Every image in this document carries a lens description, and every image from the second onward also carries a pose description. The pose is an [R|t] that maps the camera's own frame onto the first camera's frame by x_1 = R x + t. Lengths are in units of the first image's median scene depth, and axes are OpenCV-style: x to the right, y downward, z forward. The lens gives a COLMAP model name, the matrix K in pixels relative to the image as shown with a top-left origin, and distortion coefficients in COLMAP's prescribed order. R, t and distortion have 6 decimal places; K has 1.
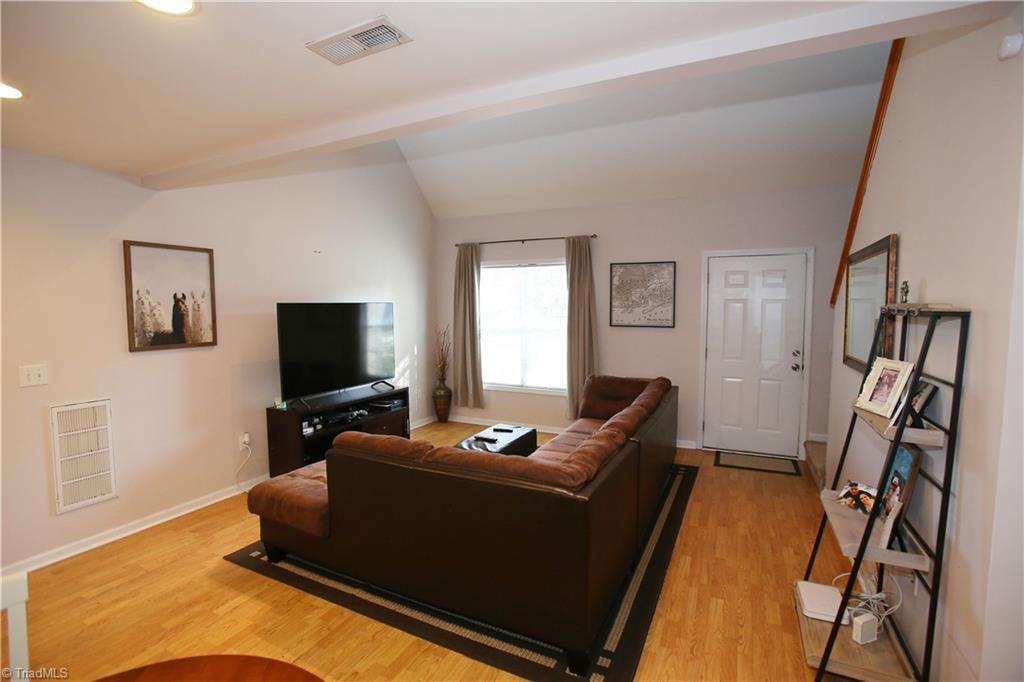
lens RADIAL K [[472.1, 0, 507.9], [0, 472.1, 337.6], [0, 0, 1]] dist [-0.081256, 0.033052]
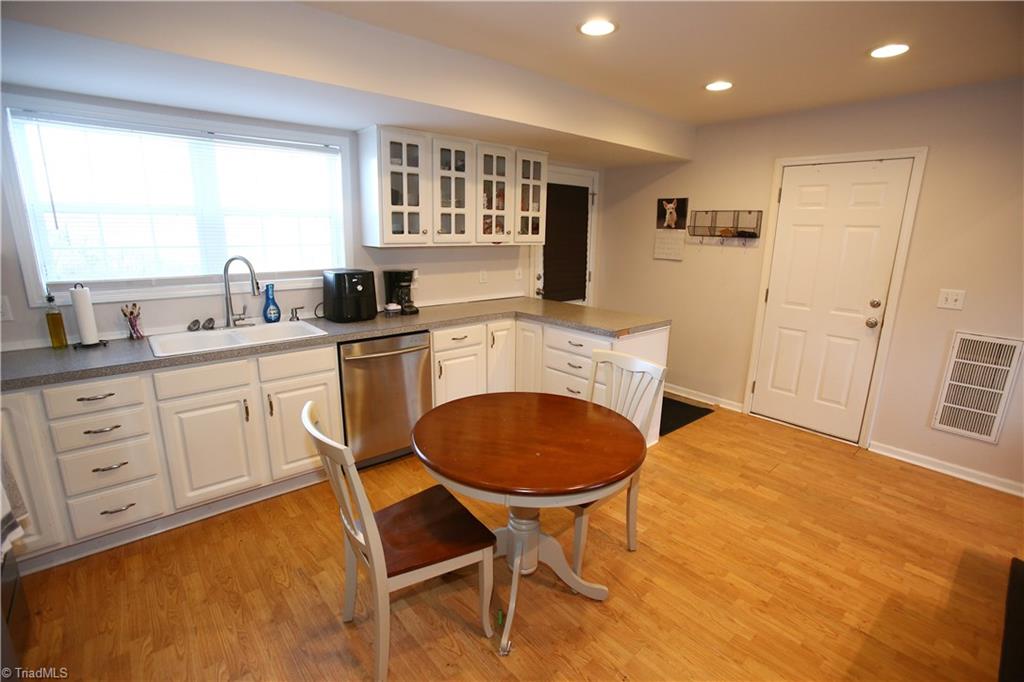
lens RADIAL K [[472.1, 0, 507.9], [0, 472.1, 337.6], [0, 0, 1]] dist [-0.081256, 0.033052]
pose [[-0.394117, 0.206250, -0.895619, 0.270766], [-0.078673, 0.963346, 0.256467, -0.016303], [0.915687, 0.171539, -0.363445, 0.314684]]
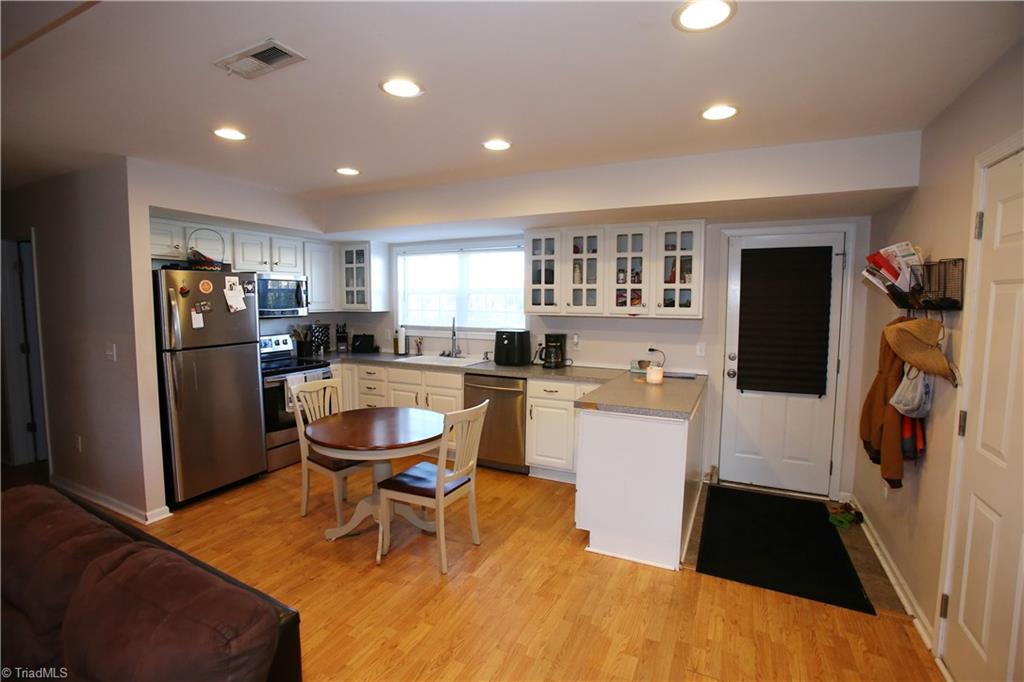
lens RADIAL K [[472.1, 0, 507.9], [0, 472.1, 337.6], [0, 0, 1]] dist [-0.081256, 0.033052]
pose [[-0.999981, 0.000455, 0.006140, -0.404112], [0.001376, 0.988554, 0.150864, -0.059932], [-0.006001, 0.150869, -0.988535, 0.944651]]
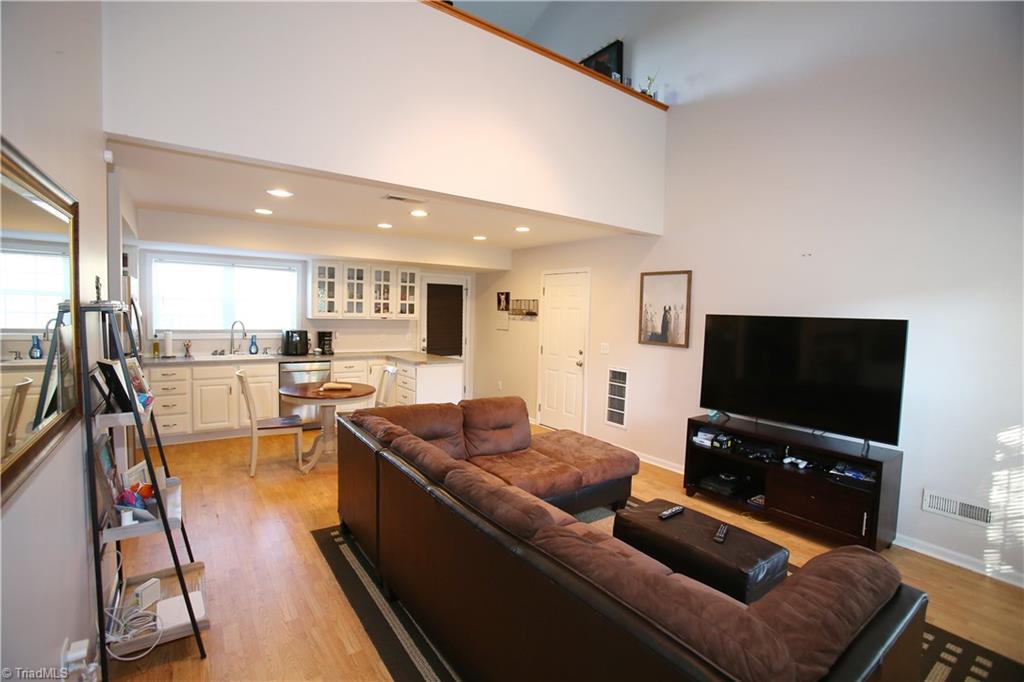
lens RADIAL K [[472.1, 0, 507.9], [0, 472.1, 337.6], [0, 0, 1]] dist [-0.081256, 0.033052]
pose [[-0.475249, 0.042899, -0.878805, 0.696874], [-0.085839, 0.991785, 0.094835, -0.089065], [0.875654, 0.120506, -0.467663, 1.168591]]
